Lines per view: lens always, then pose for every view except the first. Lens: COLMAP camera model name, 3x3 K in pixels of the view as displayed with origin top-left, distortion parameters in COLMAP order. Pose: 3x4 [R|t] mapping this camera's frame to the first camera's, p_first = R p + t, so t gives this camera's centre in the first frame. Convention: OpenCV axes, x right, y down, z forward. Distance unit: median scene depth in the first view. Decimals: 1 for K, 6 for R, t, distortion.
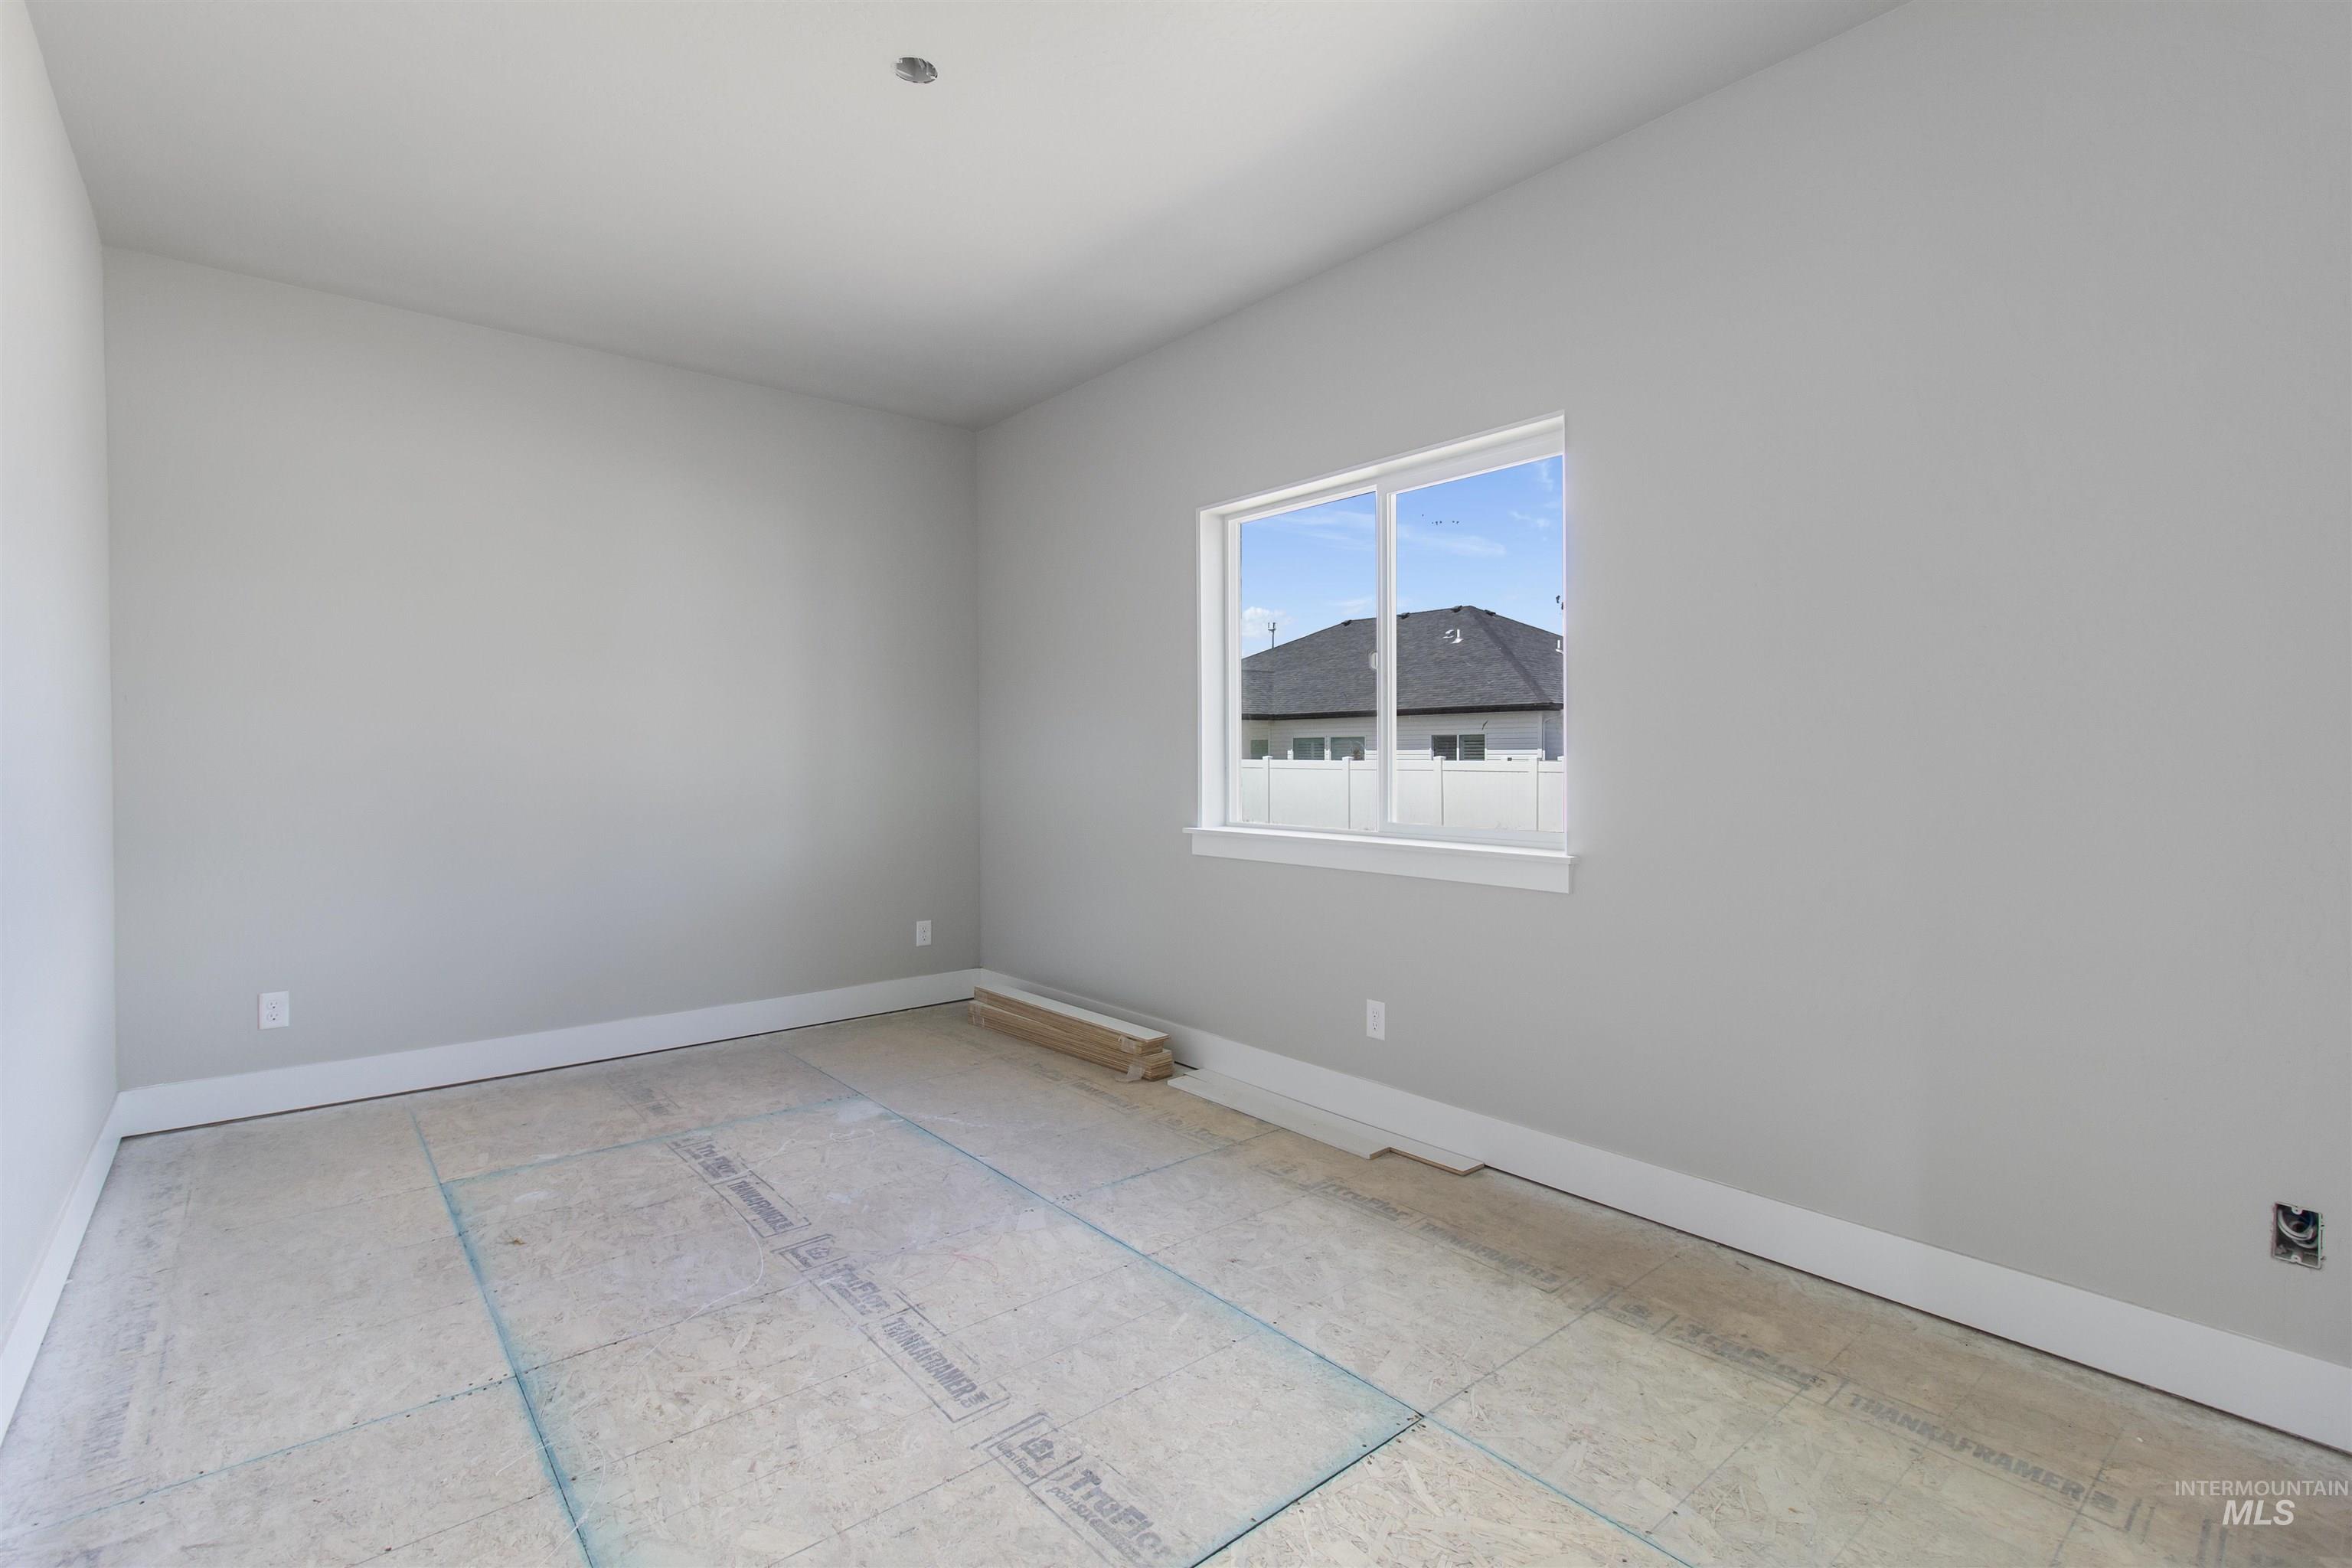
lens RADIAL K [[1094.7, 0, 1177.9], [0, 1094.7, 775.0], [0, 0, 1]] dist [-0.000254, 0.001496]
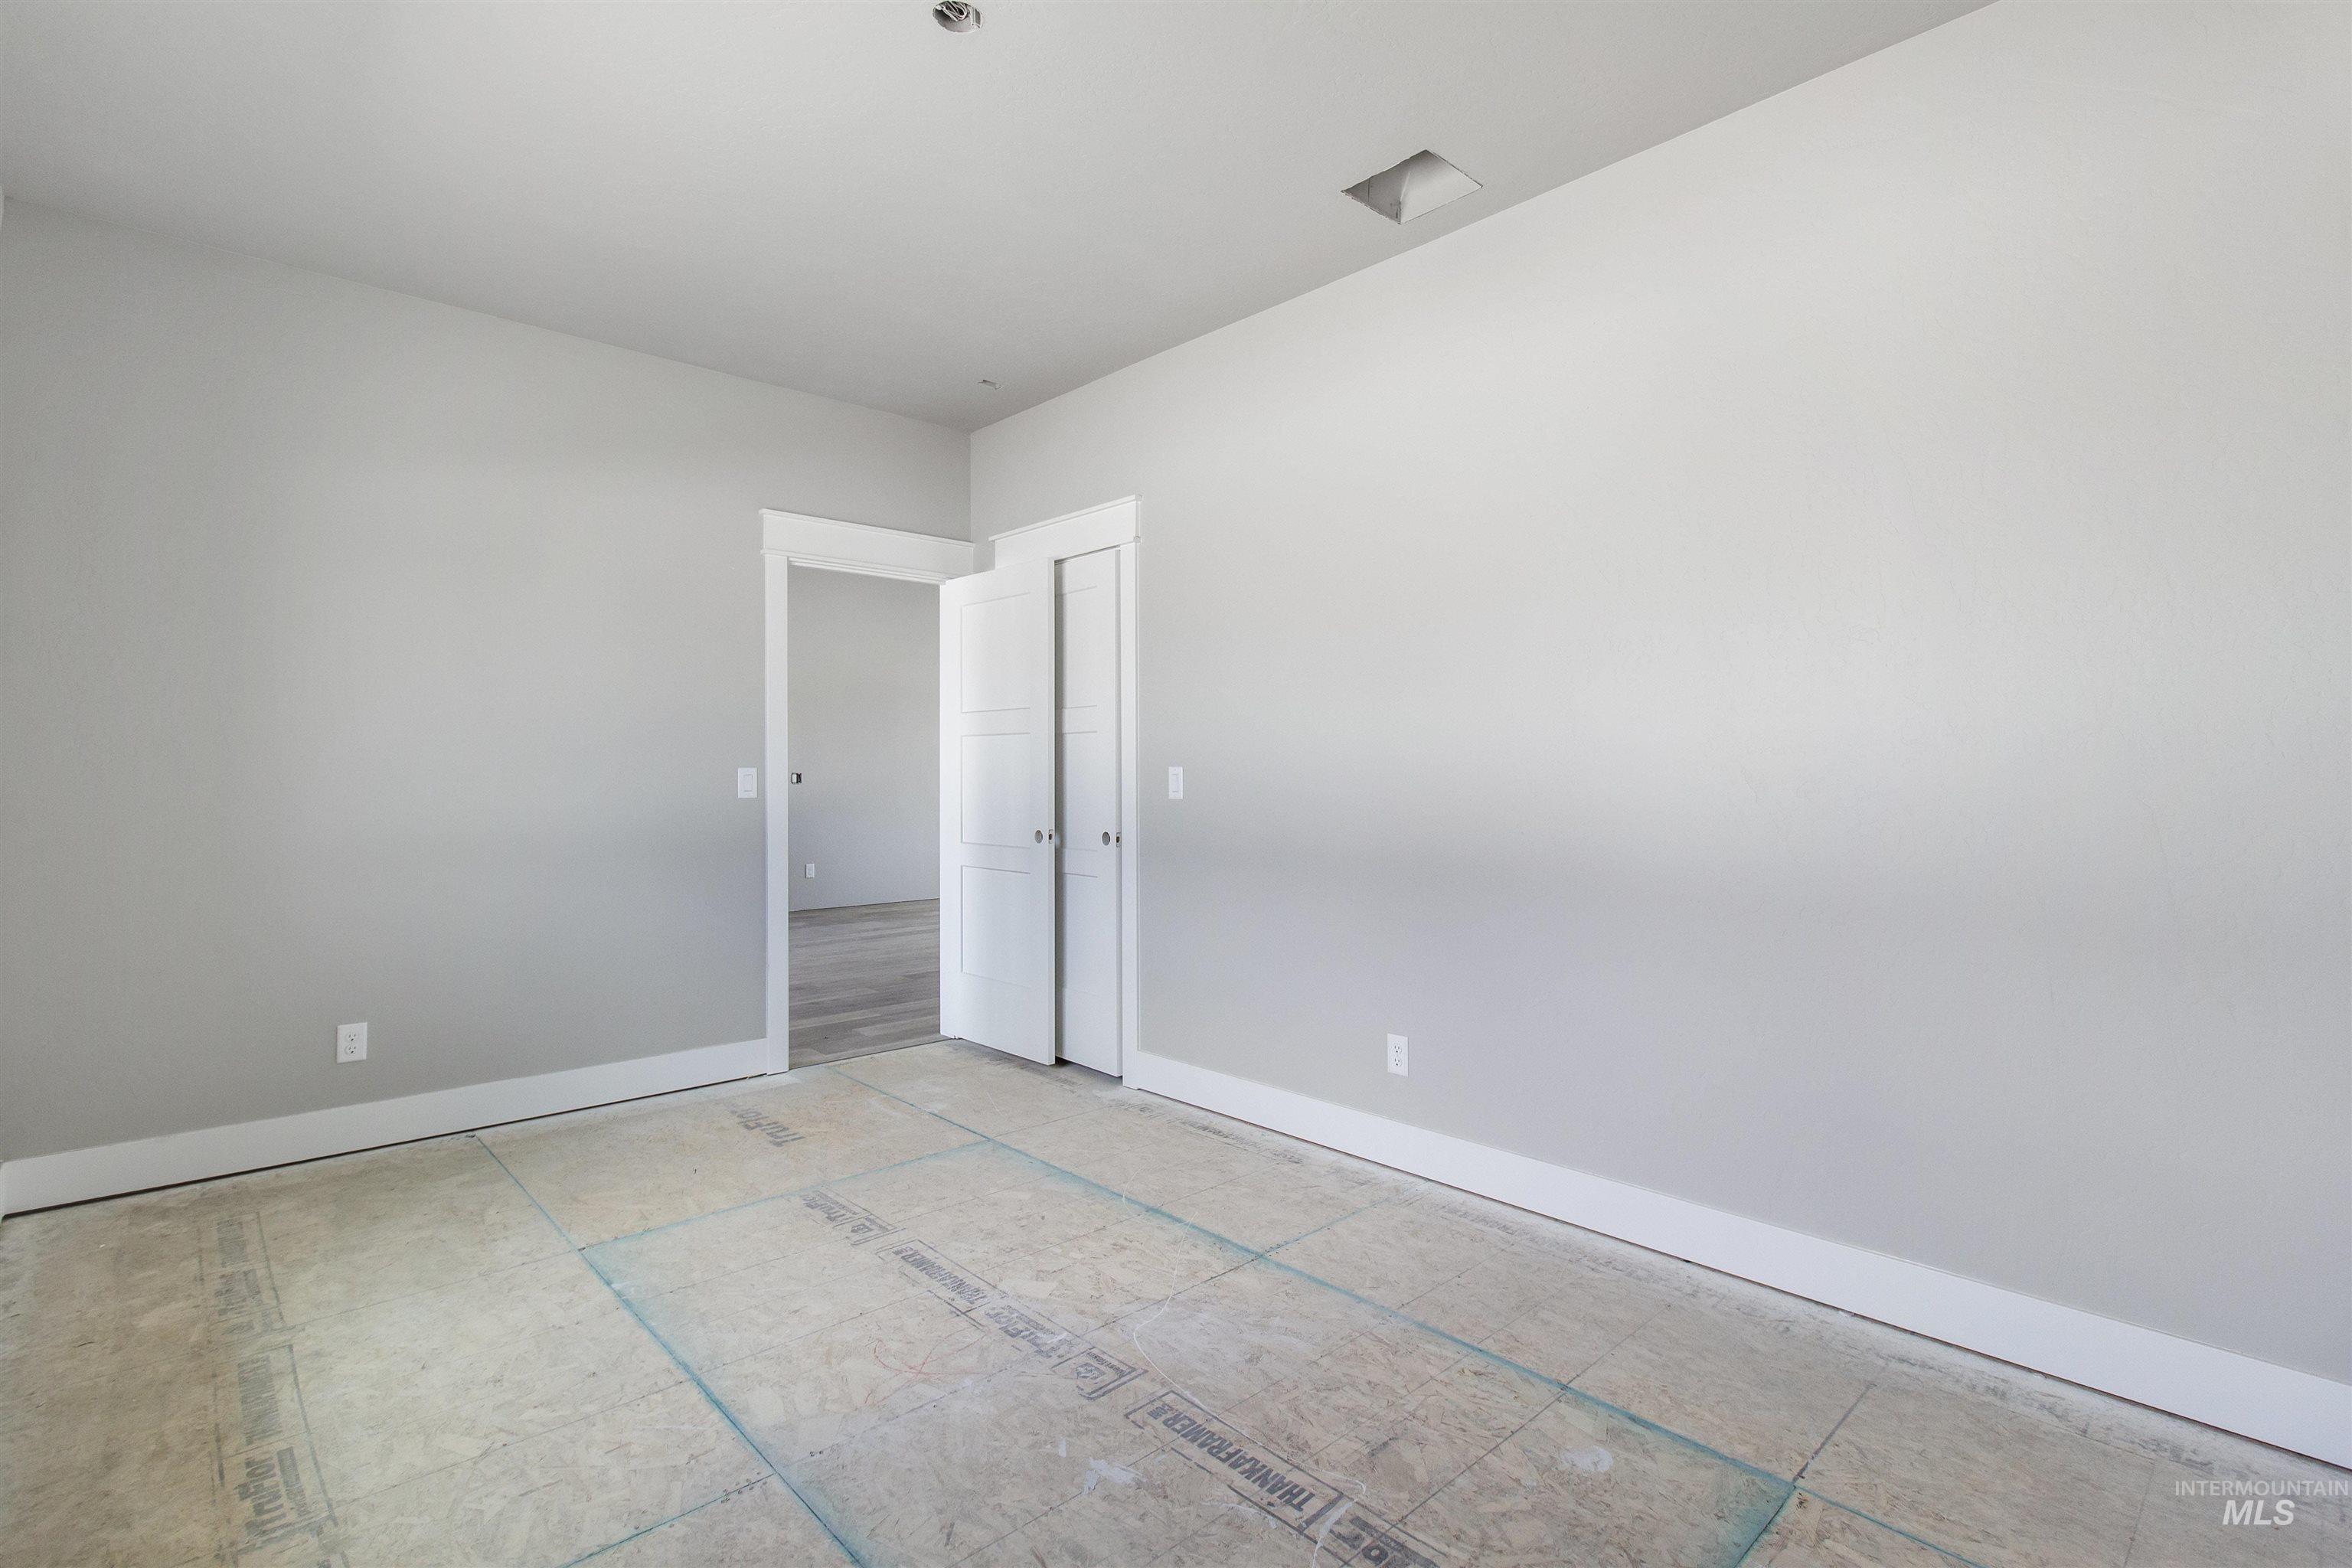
lens RADIAL K [[1094.7, 0, 1177.0], [0, 1094.7, 779.3], [0, 0, 1]] dist [-0.000254, 0.001496]
pose [[-0.998598, 0.005201, -0.052683, -0.384598], [0.004014, 0.999736, 0.022605, -0.037261], [0.052787, 0.022362, -0.998355, 1.987546]]
